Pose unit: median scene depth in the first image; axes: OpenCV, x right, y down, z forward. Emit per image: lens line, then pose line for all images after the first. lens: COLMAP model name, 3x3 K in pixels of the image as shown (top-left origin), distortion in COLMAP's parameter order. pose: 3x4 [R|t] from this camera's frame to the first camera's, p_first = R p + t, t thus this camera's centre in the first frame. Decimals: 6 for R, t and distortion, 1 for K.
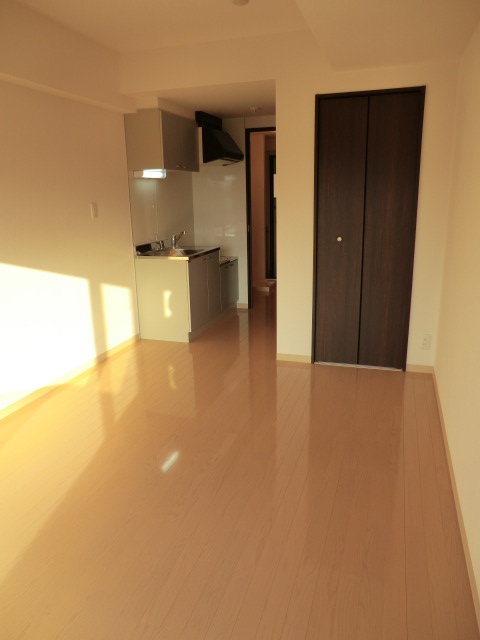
lens RADIAL K [[469.0, 0, 244.9], [0, 469.0, 315.5], [0, 0, 1]] dist [-0.103728, 0.129415]
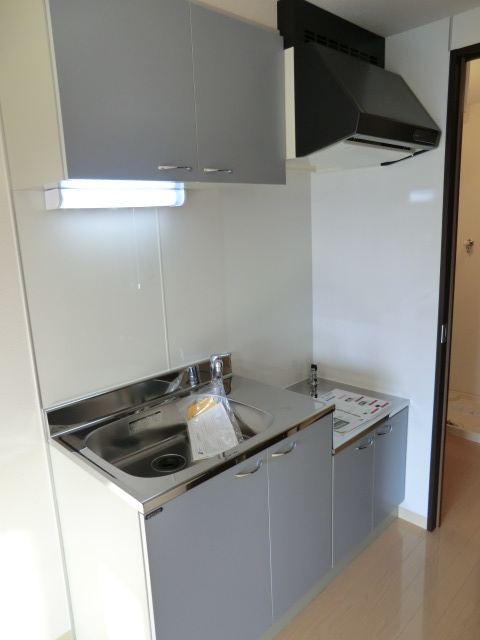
lens RADIAL K [[469.0, 0, 244.9], [0, 469.0, 315.5], [0, 0, 1]] dist [-0.103728, 0.129415]
pose [[0.889006, 0.079299, -0.450976, 0.042927], [-0.094780, 0.995428, -0.011803, -0.245164], [0.447978, 0.053236, 0.892458, 0.816303]]
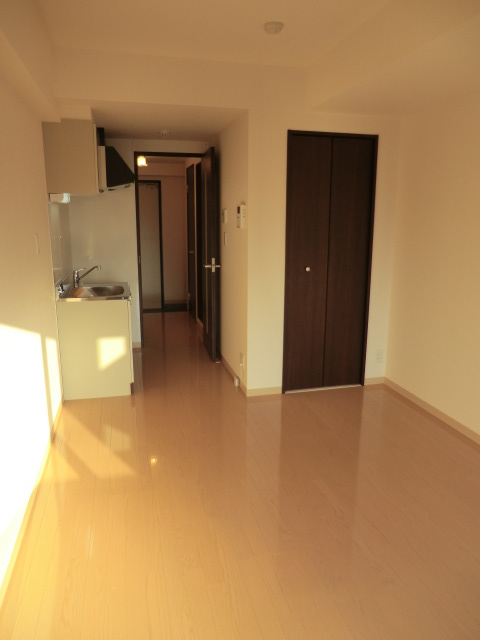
lens RADIAL K [[469.0, 0, 244.9], [0, 469.0, 315.5], [0, 0, 1]] dist [-0.103728, 0.129415]
pose [[0.846245, -0.089245, 0.525267, -0.414344], [0.115296, 0.993186, -0.017005, -0.052959], [-0.520170, 0.074952, 0.850768, 0.171817]]
